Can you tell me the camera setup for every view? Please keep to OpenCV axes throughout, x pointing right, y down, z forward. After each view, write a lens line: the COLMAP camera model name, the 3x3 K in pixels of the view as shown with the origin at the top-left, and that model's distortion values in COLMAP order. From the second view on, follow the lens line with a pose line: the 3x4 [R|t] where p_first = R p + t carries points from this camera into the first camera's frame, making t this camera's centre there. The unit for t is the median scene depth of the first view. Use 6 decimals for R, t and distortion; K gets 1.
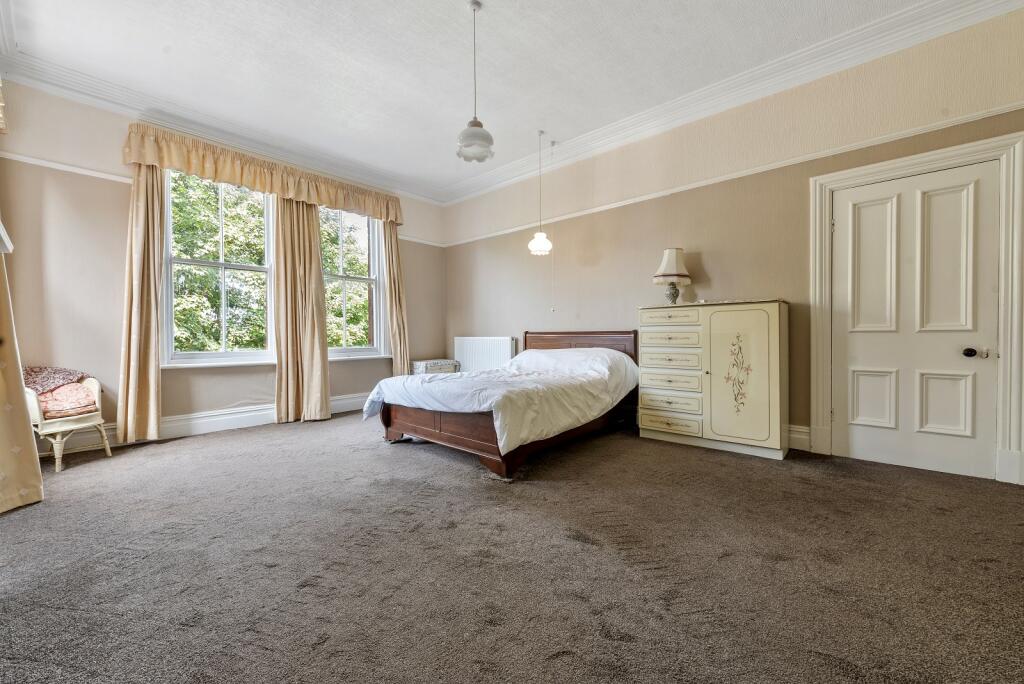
lens RADIAL K [[402.2, 0, 509.4], [0, 402.2, 340.7], [0, 0, 1]] dist [0.000775, -0.000012]
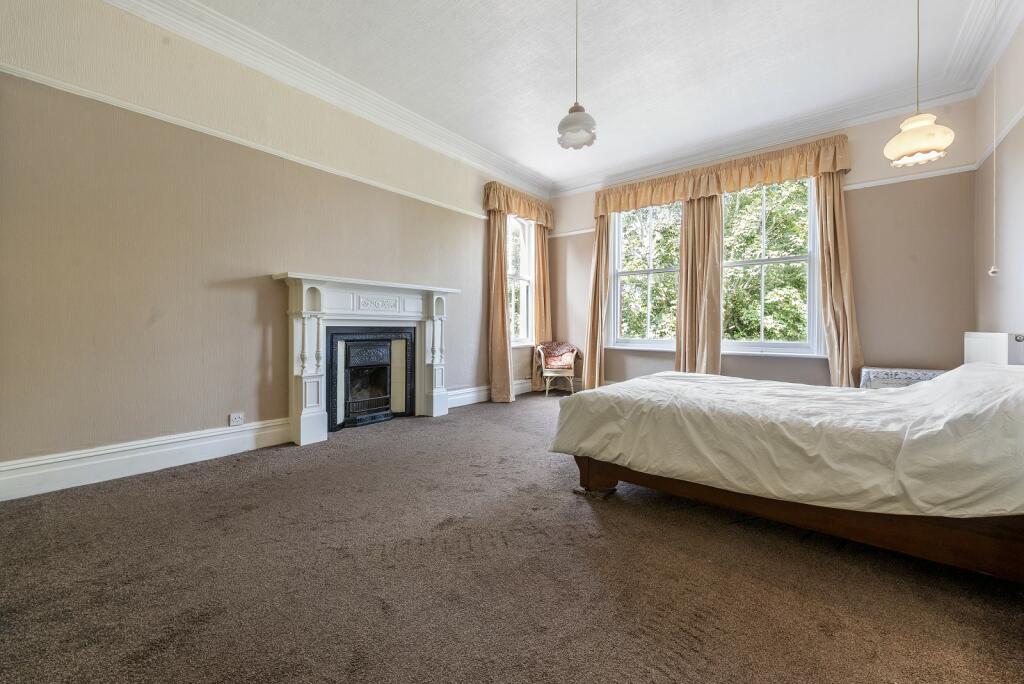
lens RADIAL K [[402.2, 0, 509.4], [0, 402.2, 340.7], [0, 0, 1]] dist [0.000775, -0.000012]
pose [[0.046319, 0.044609, -0.997930, 0.588619], [-0.016507, 0.998900, 0.043886, -0.017931], [0.998790, 0.014440, 0.047004, 0.531529]]
